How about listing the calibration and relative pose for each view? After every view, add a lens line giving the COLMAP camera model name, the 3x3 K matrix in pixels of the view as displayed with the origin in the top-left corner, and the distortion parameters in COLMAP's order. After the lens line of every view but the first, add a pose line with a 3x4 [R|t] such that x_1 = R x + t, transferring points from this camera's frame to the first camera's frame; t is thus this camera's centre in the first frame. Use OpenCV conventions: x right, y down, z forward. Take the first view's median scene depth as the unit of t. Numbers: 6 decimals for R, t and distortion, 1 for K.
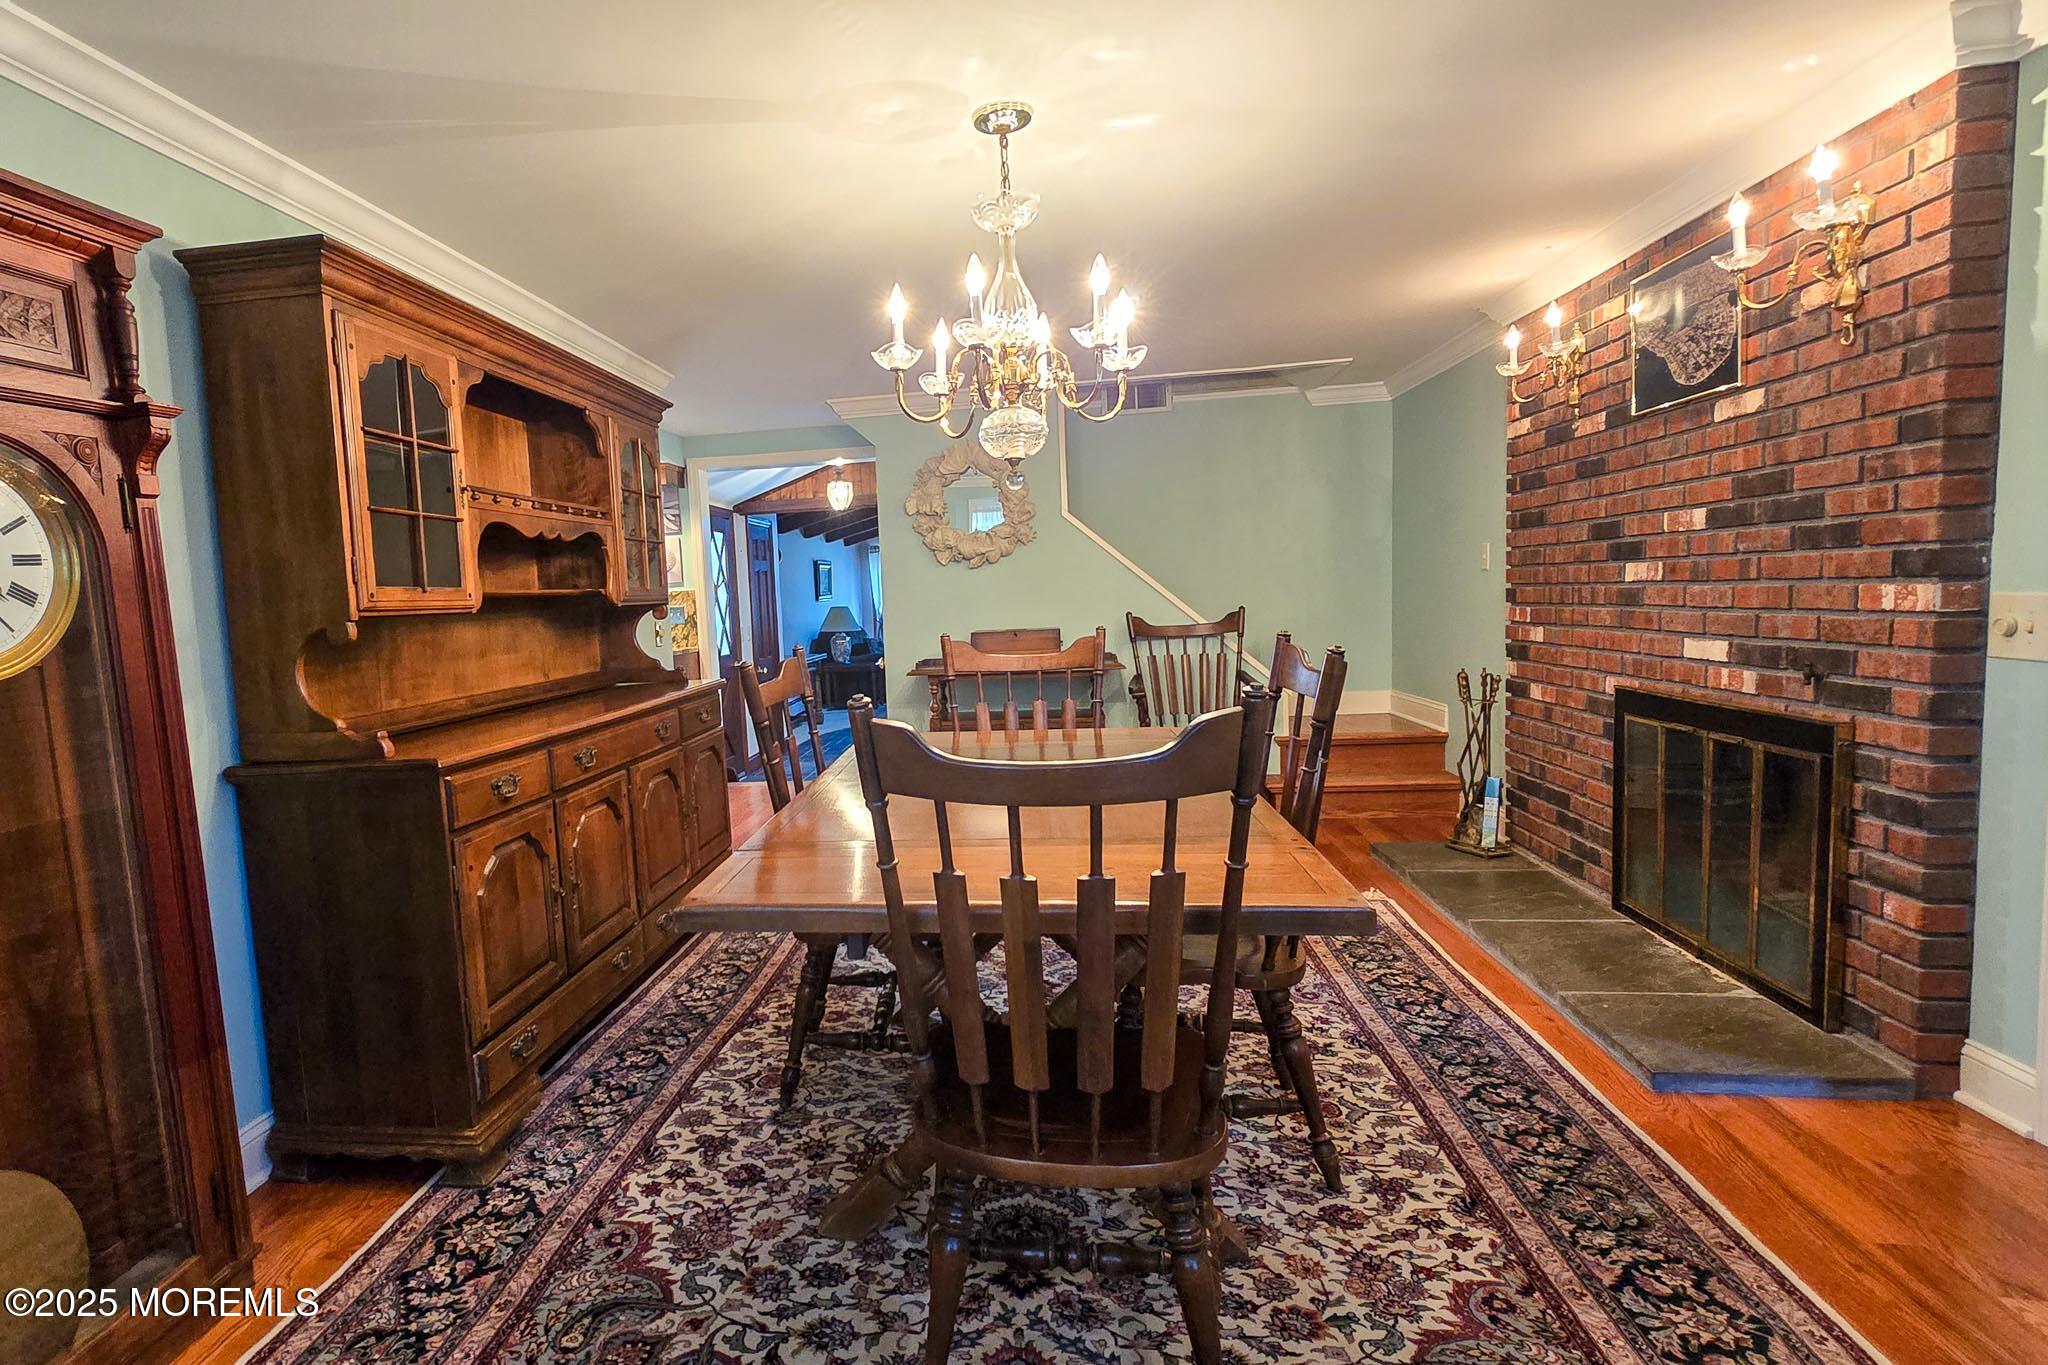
lens RADIAL K [[989.6, 0, 968.7], [0, 989.6, 691.9], [0, 0, 1]] dist [0.003098, -0.000204]
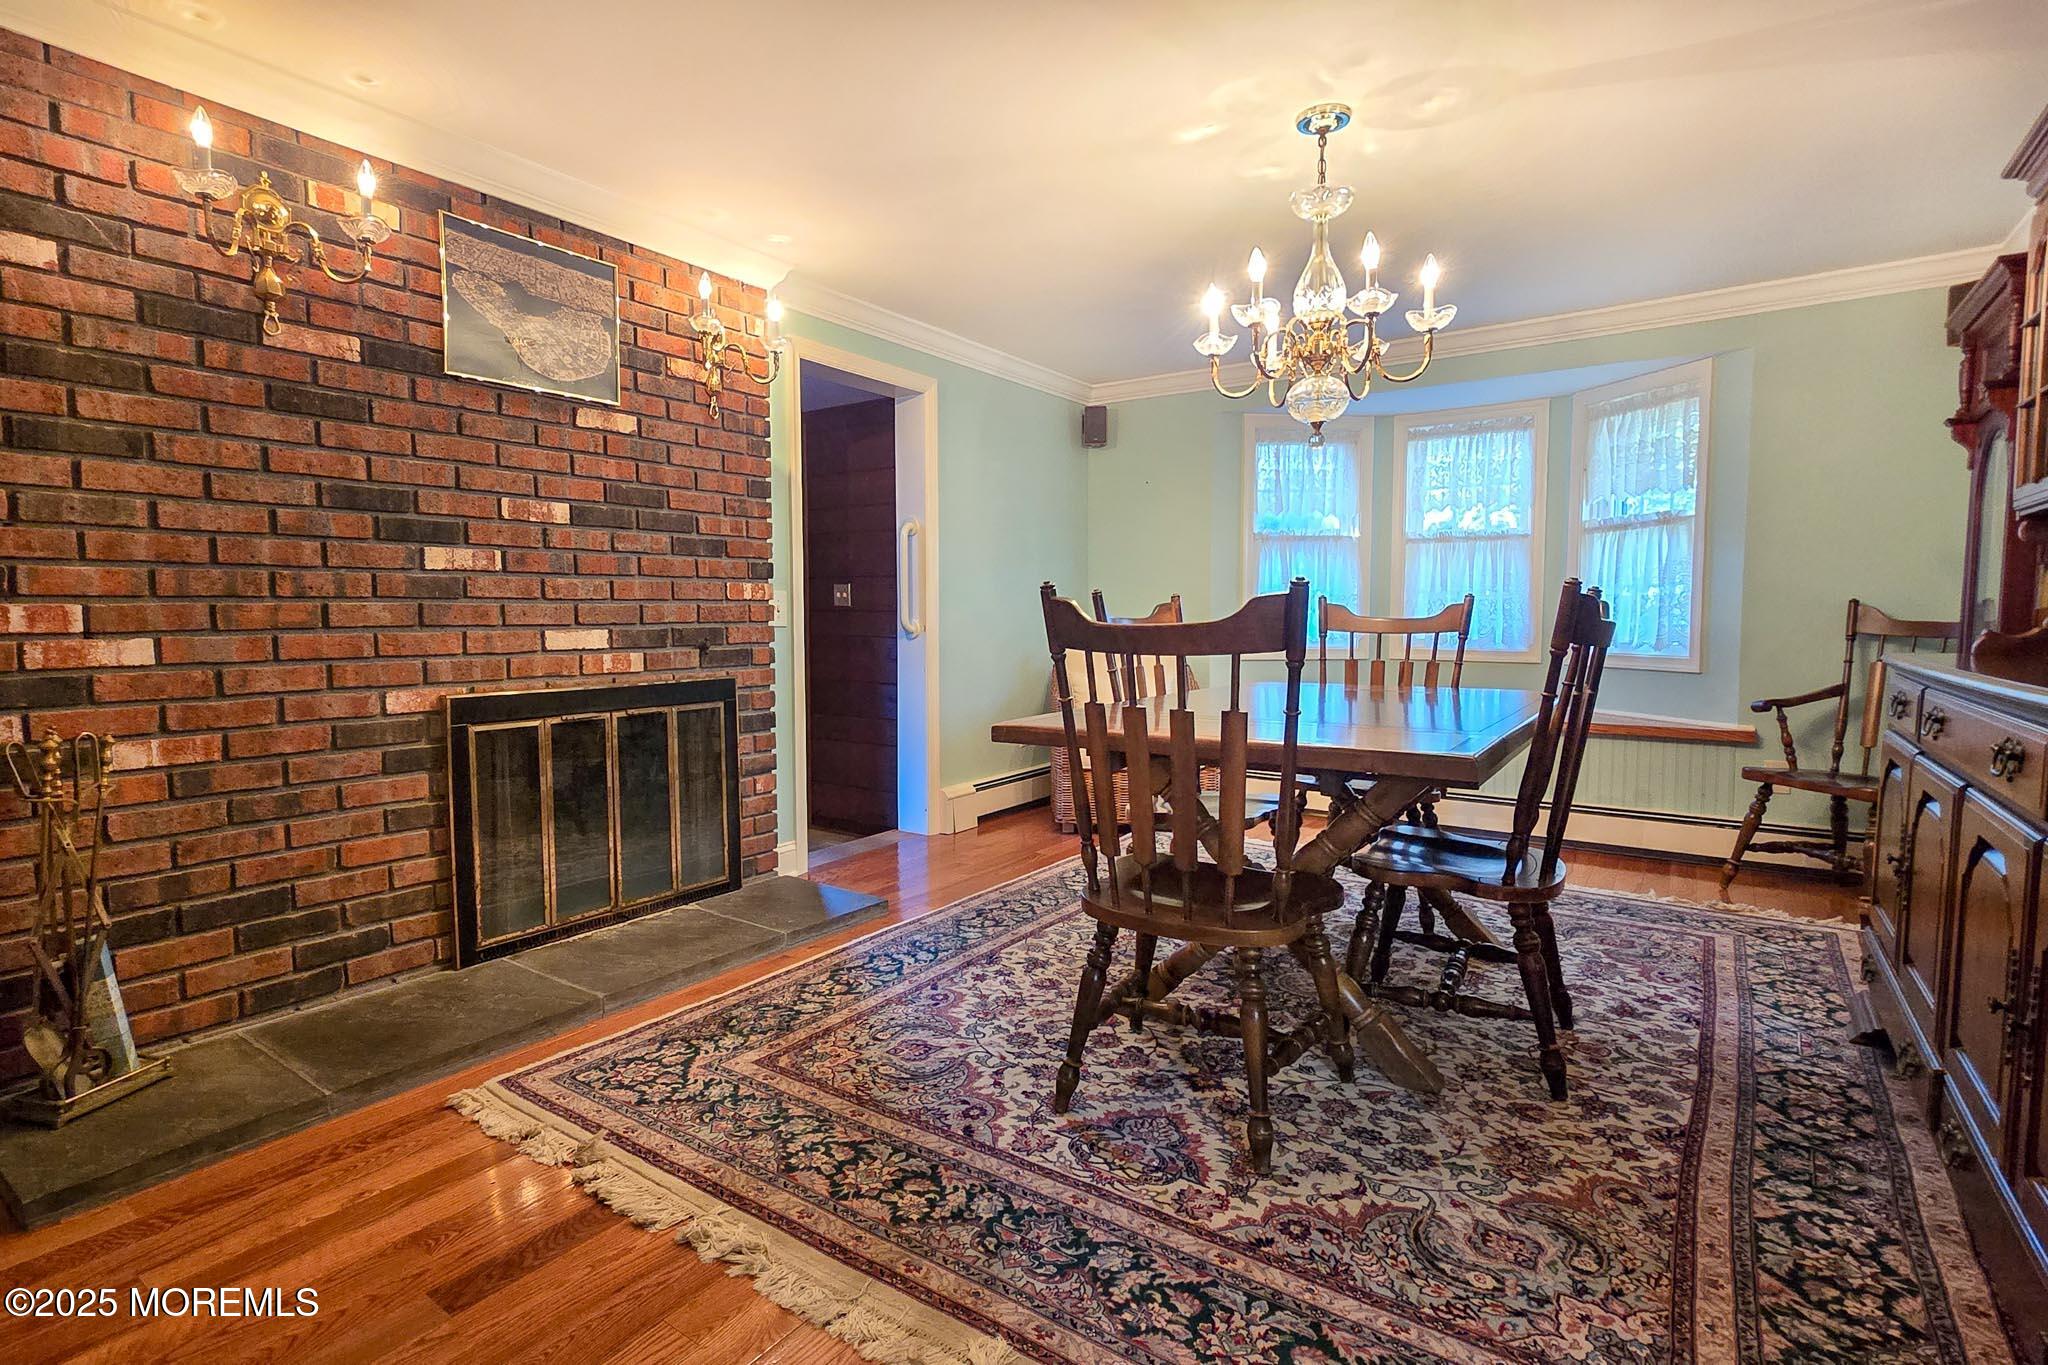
lens RADIAL K [[989.6, 0, 968.7], [0, 989.6, 691.9], [0, 0, 1]] dist [0.003098, -0.000204]
pose [[-0.842805, 0.003407, 0.538209, -0.180910], [0.092436, 0.986038, 0.138509, -0.101351], [-0.530222, 0.166486, -0.831352, 1.767372]]
